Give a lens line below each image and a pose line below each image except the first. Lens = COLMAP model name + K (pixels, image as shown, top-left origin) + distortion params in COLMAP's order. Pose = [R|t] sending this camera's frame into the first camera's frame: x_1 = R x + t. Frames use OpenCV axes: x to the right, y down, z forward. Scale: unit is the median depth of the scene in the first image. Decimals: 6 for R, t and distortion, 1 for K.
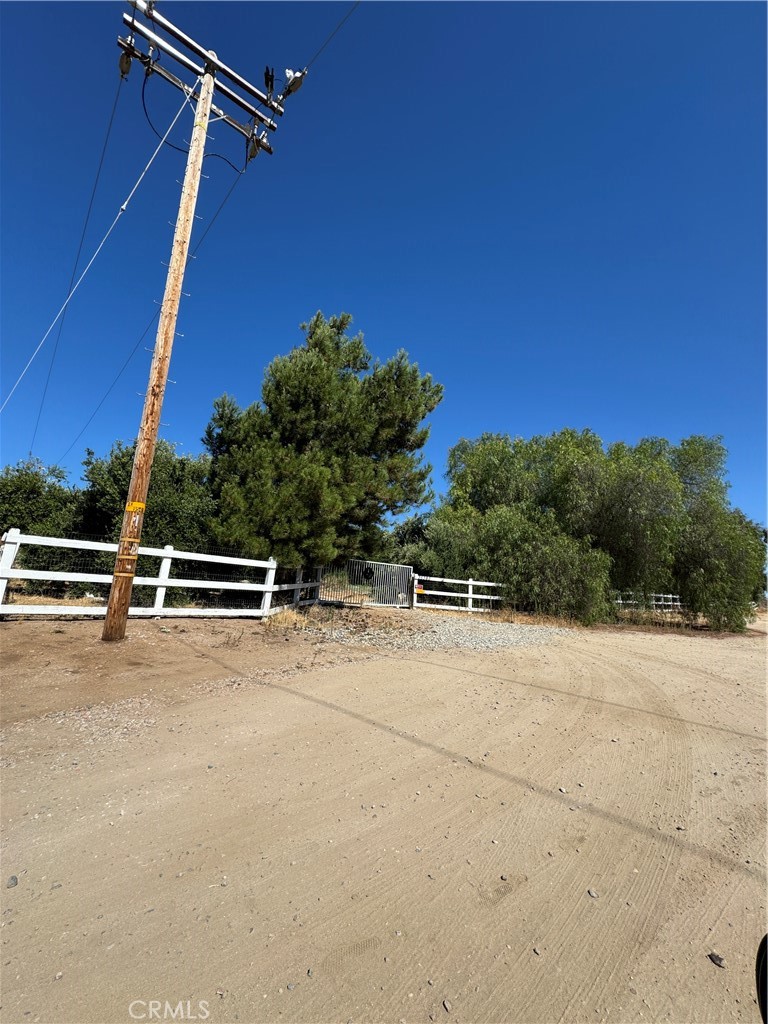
lens RADIAL K [[408.2, 0, 385.7], [0, 408.2, 509.0], [0, 0, 1]] dist [-0.001300, -0.000043]
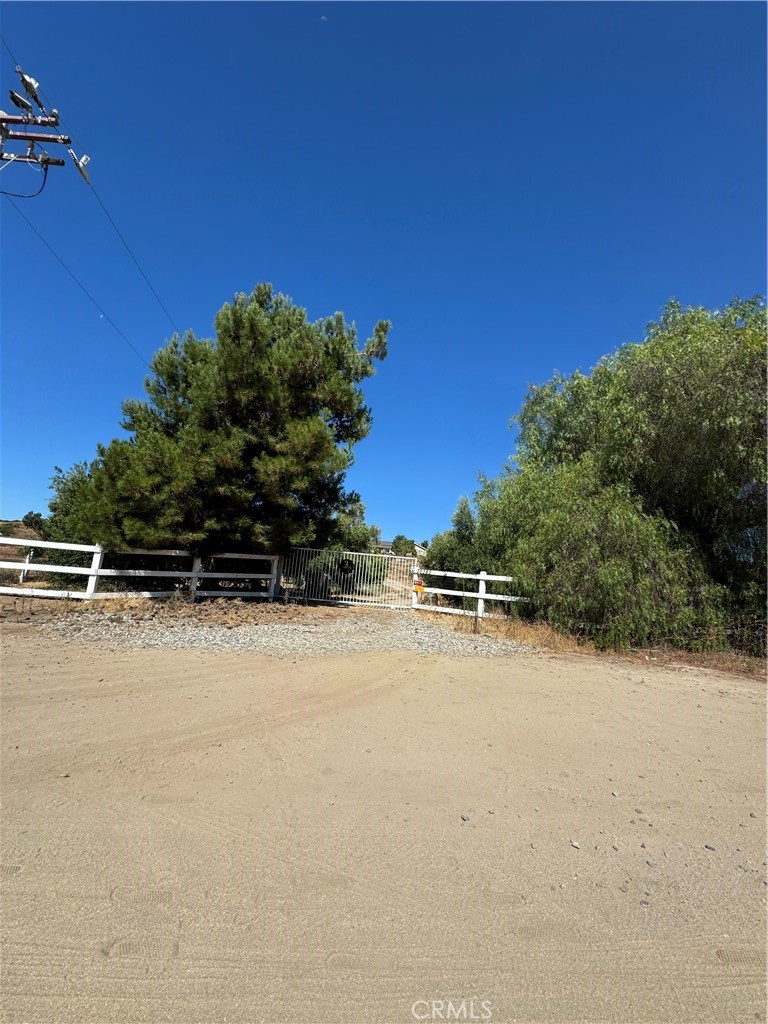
lens RADIAL K [[408.2, 0, 387.5], [0, 408.2, 511.5], [0, 0, 1]] dist [-0.001300, -0.000043]
pose [[0.809155, -0.102660, -0.578558, 0.575744], [0.090021, 0.994654, -0.050593, 0.101768], [0.580659, -0.011145, 0.814071, 0.378223]]
